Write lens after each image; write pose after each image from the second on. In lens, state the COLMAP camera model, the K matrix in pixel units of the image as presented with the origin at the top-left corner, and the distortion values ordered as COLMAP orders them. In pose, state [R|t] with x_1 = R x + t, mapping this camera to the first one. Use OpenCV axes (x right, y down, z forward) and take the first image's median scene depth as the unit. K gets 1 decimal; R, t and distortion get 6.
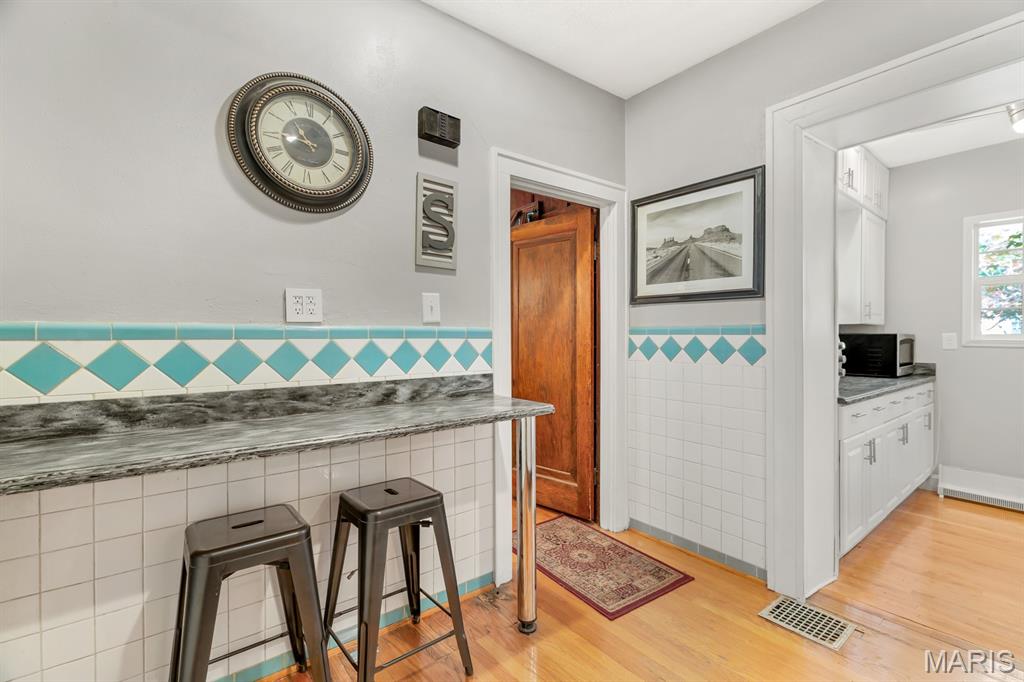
lens RADIAL K [[460.5, 0, 518.0], [0, 460.5, 339.4], [0, 0, 1]] dist [0.002601, 0.001639]
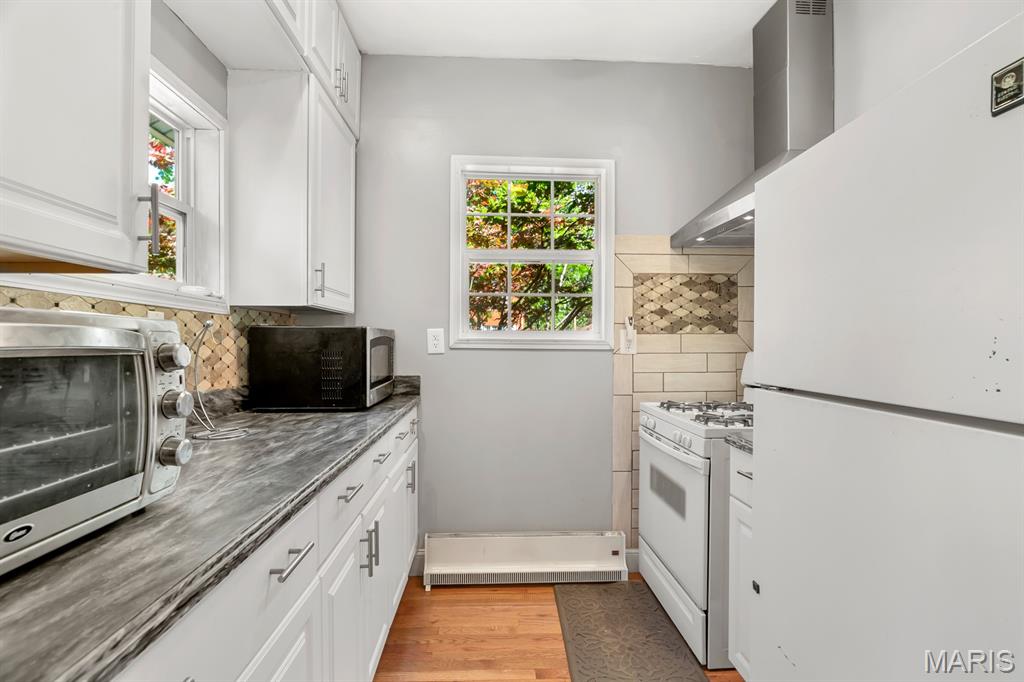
lens RADIAL K [[501.0, 0, 514.5], [0, 501.0, 342.2], [0, 0, 1]] dist [-0.012908, 0.000012]
pose [[0.597845, -0.003893, 0.801603, 0.443401], [0.004178, 0.999990, 0.001741, 0.005044], [-0.801601, 0.002308, 0.597855, 0.499380]]
